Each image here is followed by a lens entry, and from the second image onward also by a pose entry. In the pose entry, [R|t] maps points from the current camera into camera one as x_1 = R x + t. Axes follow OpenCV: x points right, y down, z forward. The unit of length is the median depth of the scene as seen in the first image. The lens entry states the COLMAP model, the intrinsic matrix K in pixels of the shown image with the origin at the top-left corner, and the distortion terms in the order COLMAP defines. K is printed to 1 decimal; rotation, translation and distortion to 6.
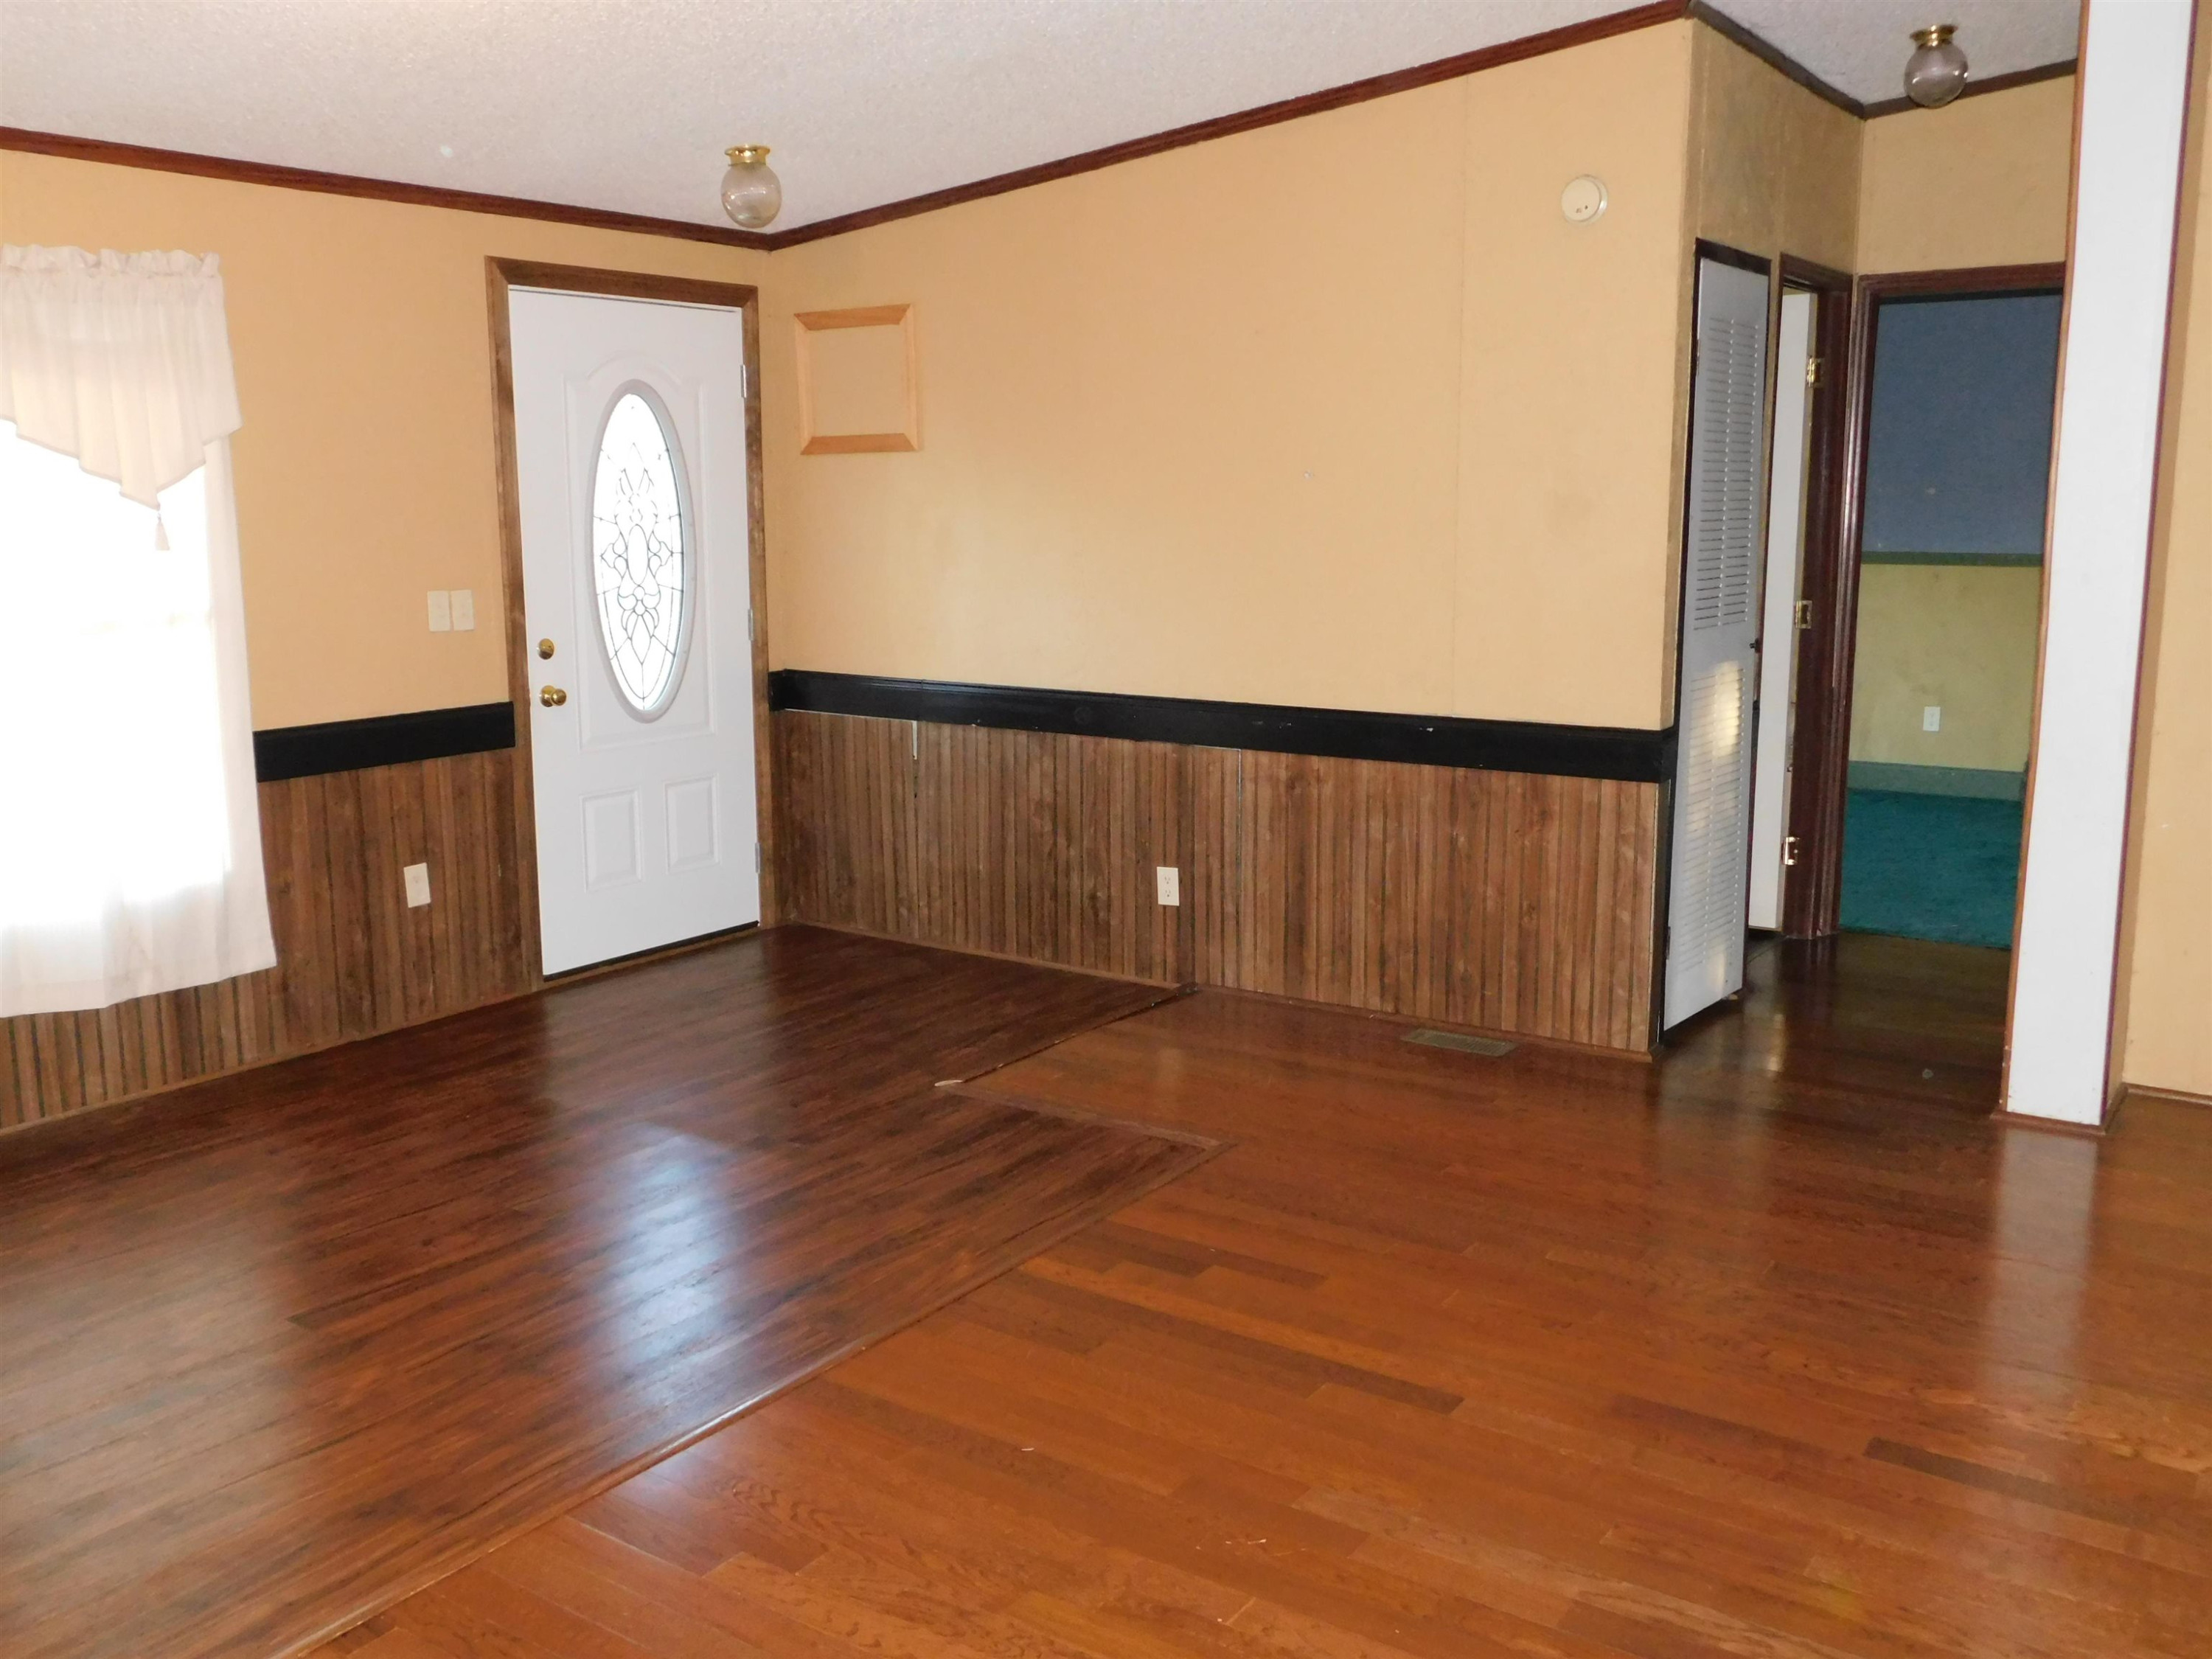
lens RADIAL K [[1951.3, 0, 1106.0], [0, 1951.3, 829.5], [0, 0, 1]] dist [-0.062666, -0.003378]
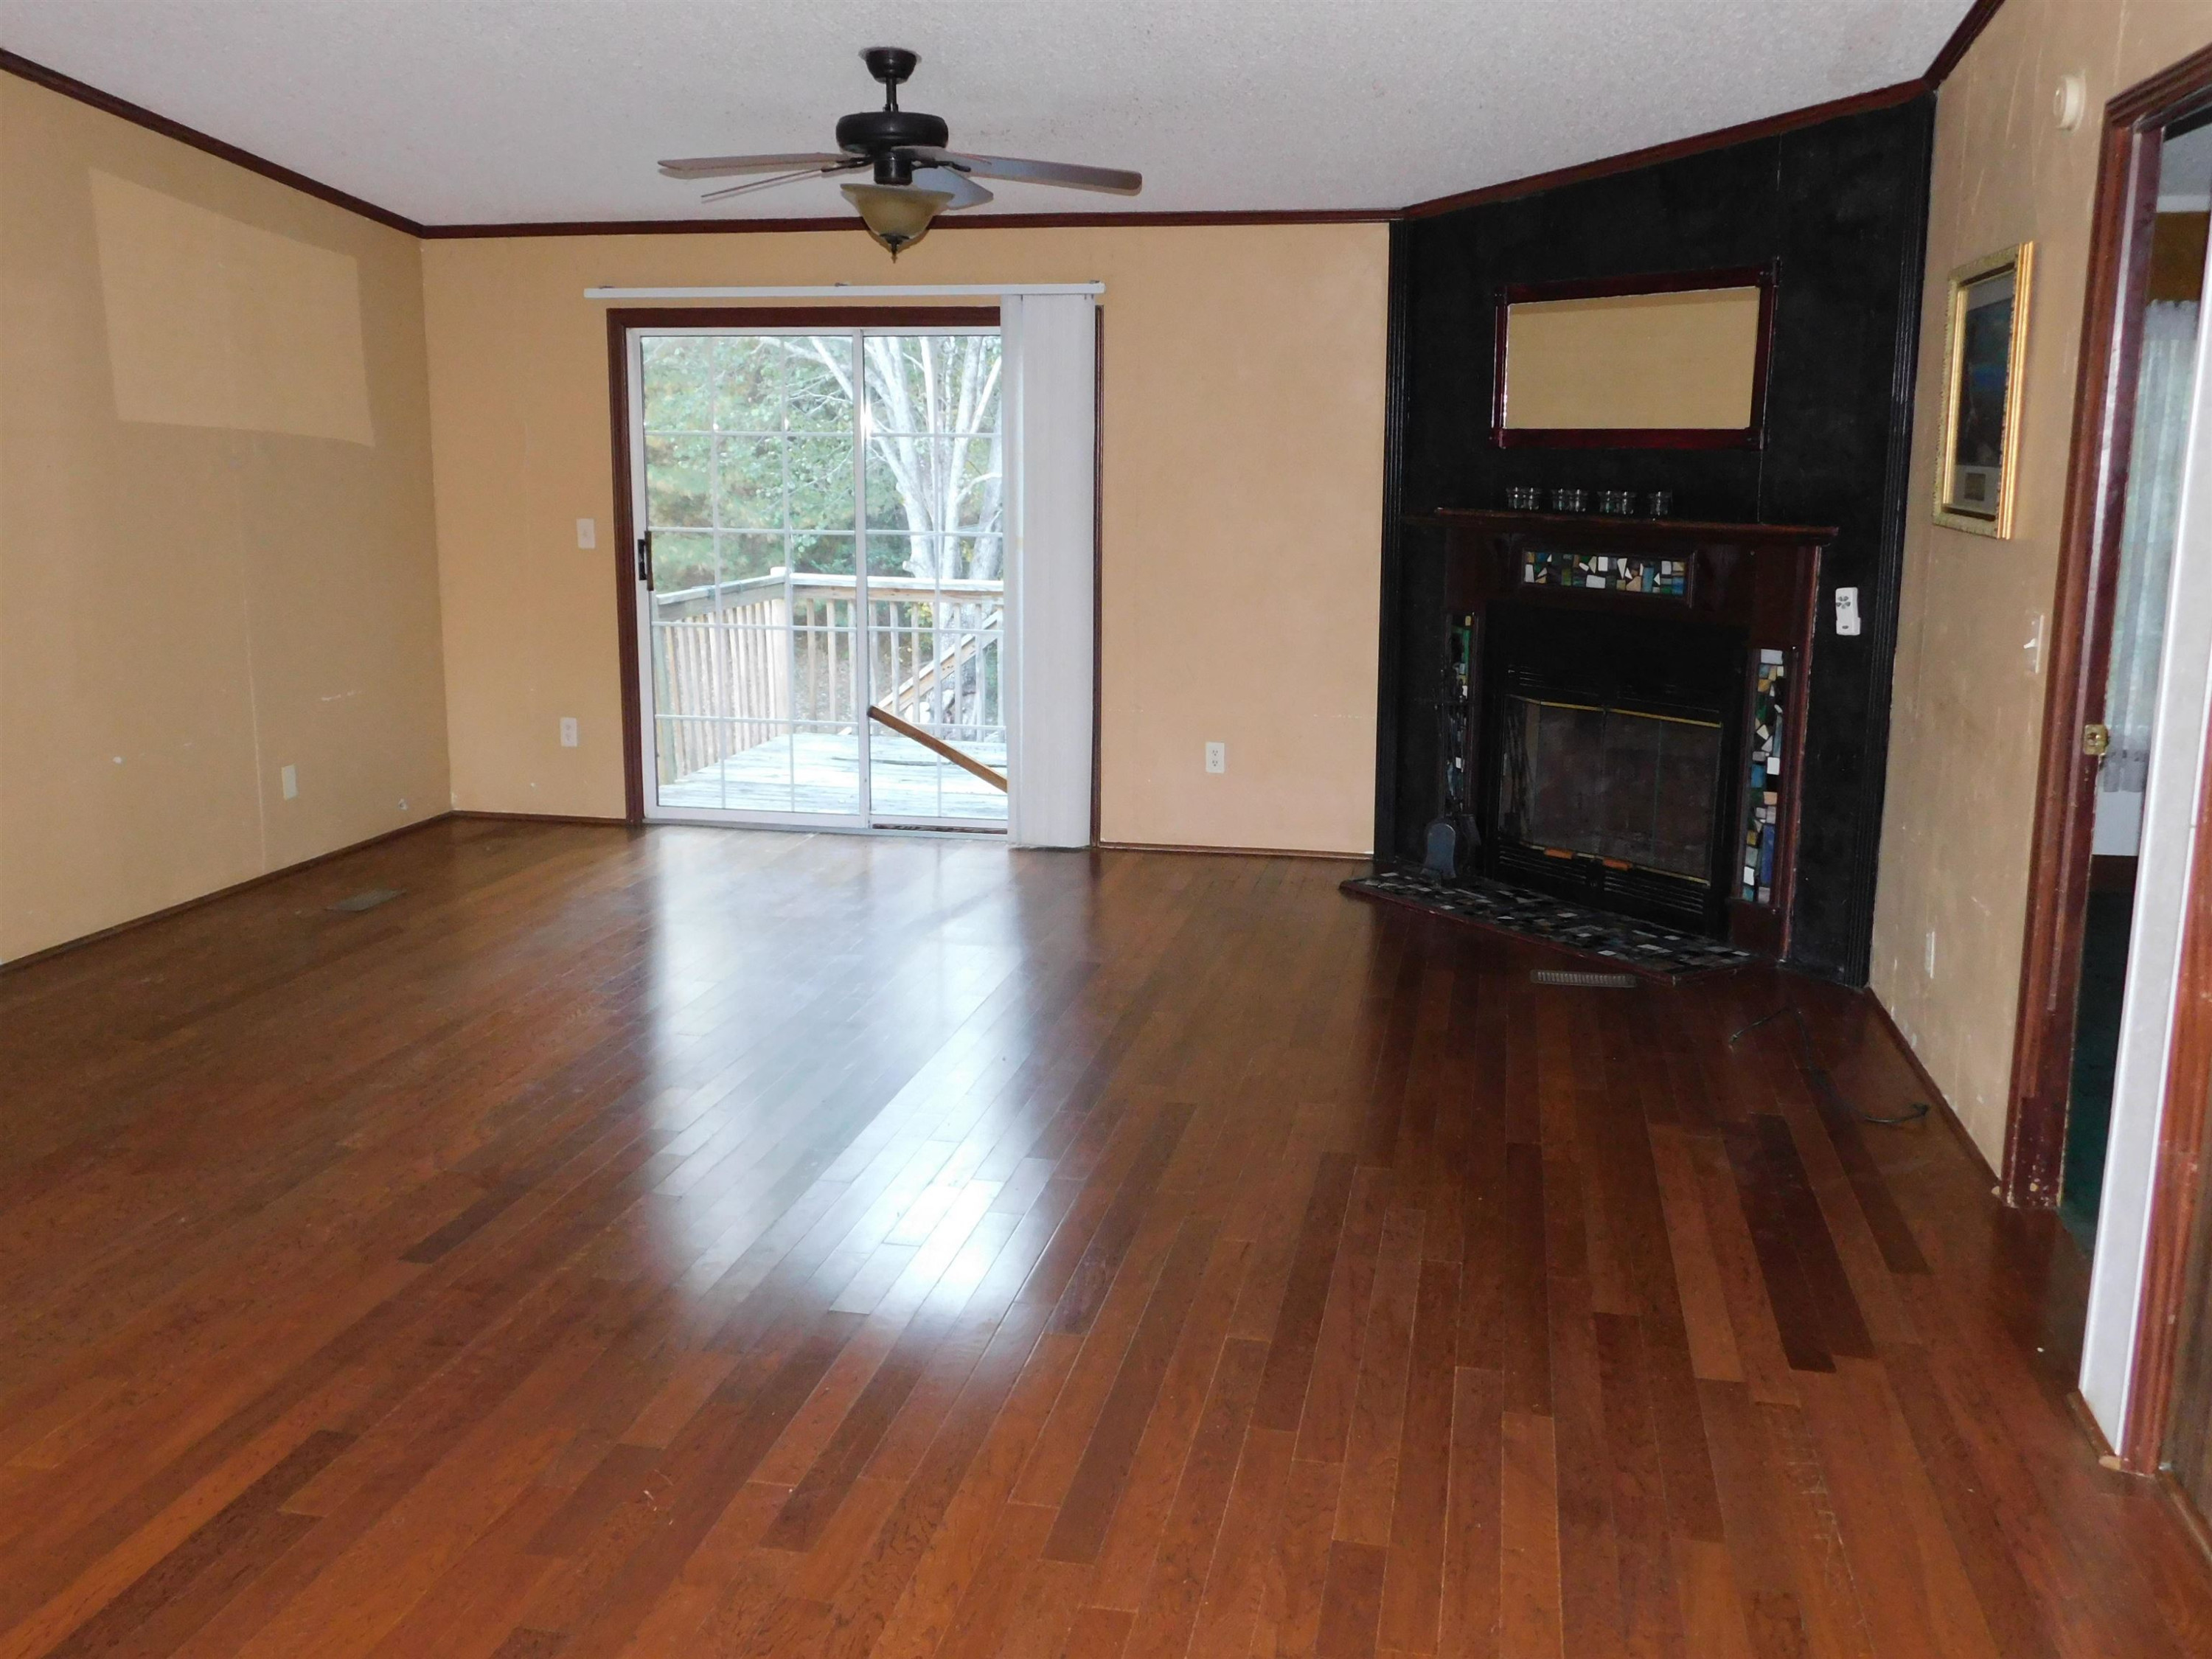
lens RADIAL K [[1951.3, 0, 1106.0], [0, 1951.3, 829.5], [0, 0, 1]] dist [-0.062666, -0.003378]
pose [[-0.391251, -0.188464, 0.900780, -0.672769], [0.153552, 0.951716, 0.265816, -0.157339], [-0.907383, 0.242318, -0.343421, 0.802435]]
